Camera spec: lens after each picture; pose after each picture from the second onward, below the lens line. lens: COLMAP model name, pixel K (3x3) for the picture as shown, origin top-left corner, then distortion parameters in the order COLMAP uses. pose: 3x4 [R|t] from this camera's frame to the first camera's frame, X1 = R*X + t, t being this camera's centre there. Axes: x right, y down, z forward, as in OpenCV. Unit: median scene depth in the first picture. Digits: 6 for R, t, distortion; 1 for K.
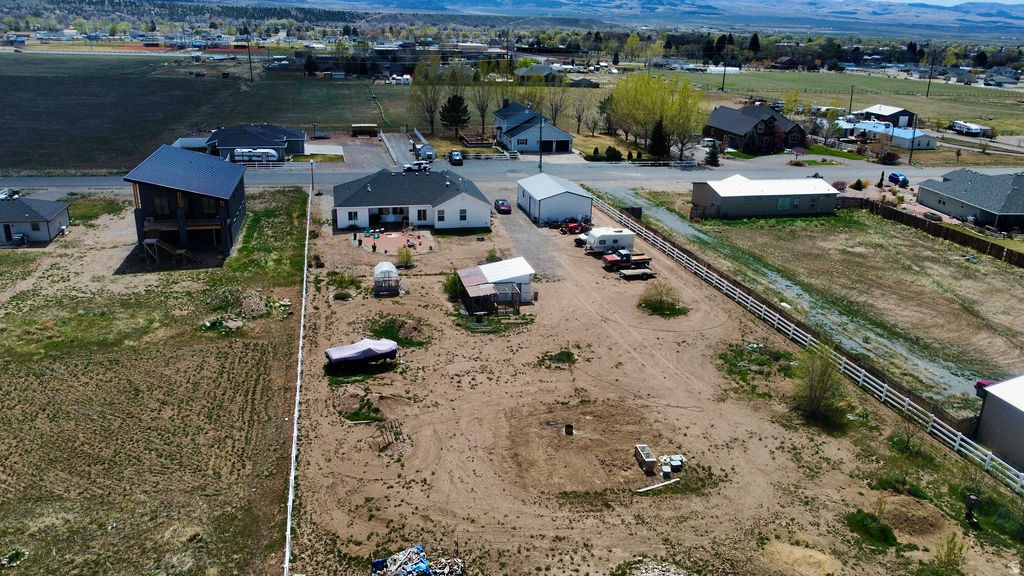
lens RADIAL K [[780.3, 0, 511.6], [0, 780.3, 285.7], [0, 0, 1]] dist [-0.000203, -0.000173]
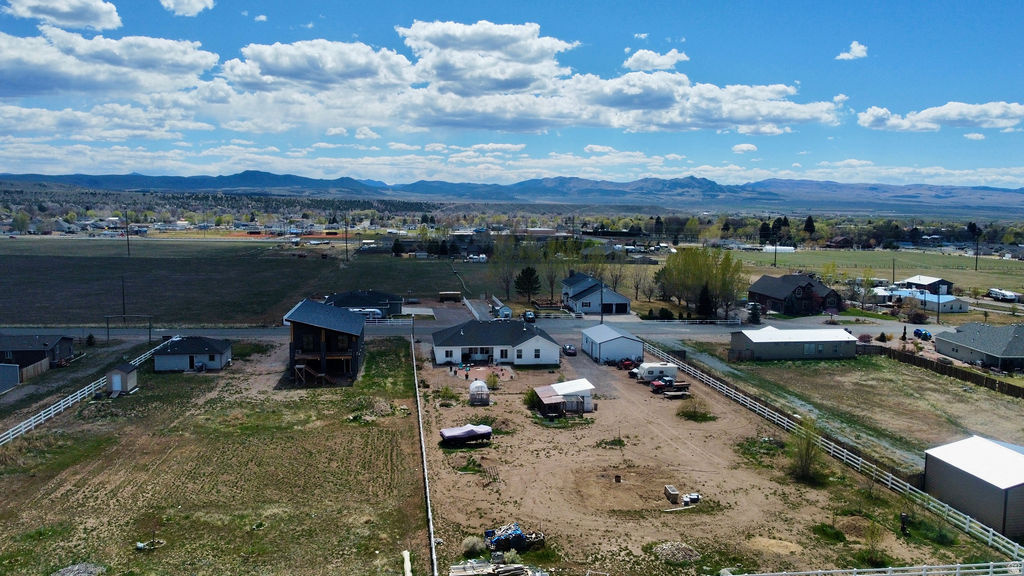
lens RADIAL K [[780.3, 0, 510.8], [0, 780.3, 285.9], [0, 0, 1]] dist [-0.000203, -0.000173]
pose [[0.996319, -0.005627, -0.085538, 0.002933], [-0.013969, 0.973849, -0.226767, 0.100736], [0.084577, 0.227127, 0.970186, -0.265708]]
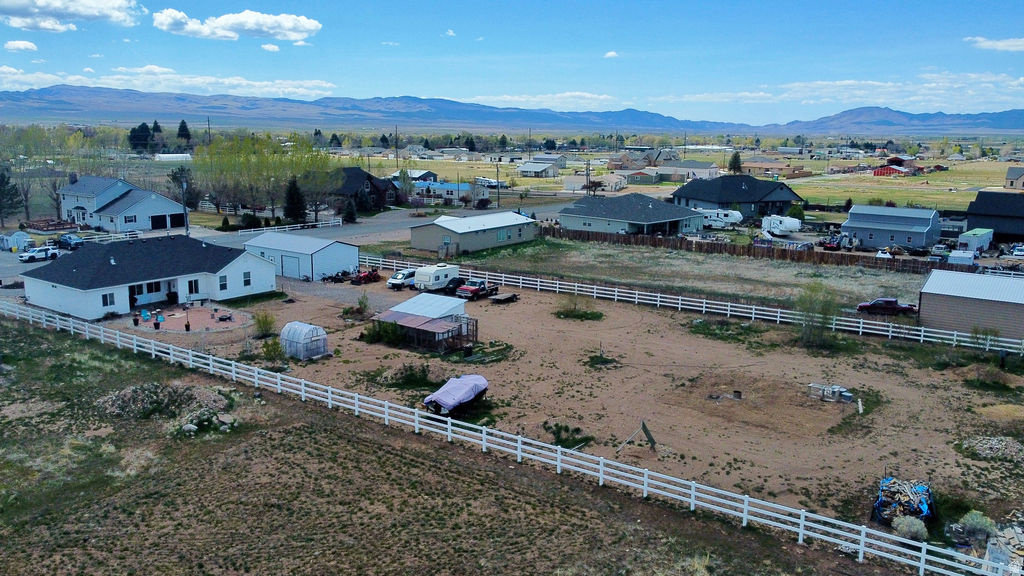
lens RADIAL K [[841.9, 0, 511.9], [0, 841.9, 291.2], [0, 0, 1]] dist [-0.001691, -0.001729]
pose [[0.754184, -0.145487, 0.640344, -0.488980], [0.222434, 0.974099, -0.040662, 0.020637], [-0.617843, 0.173101, 0.767011, 0.198216]]
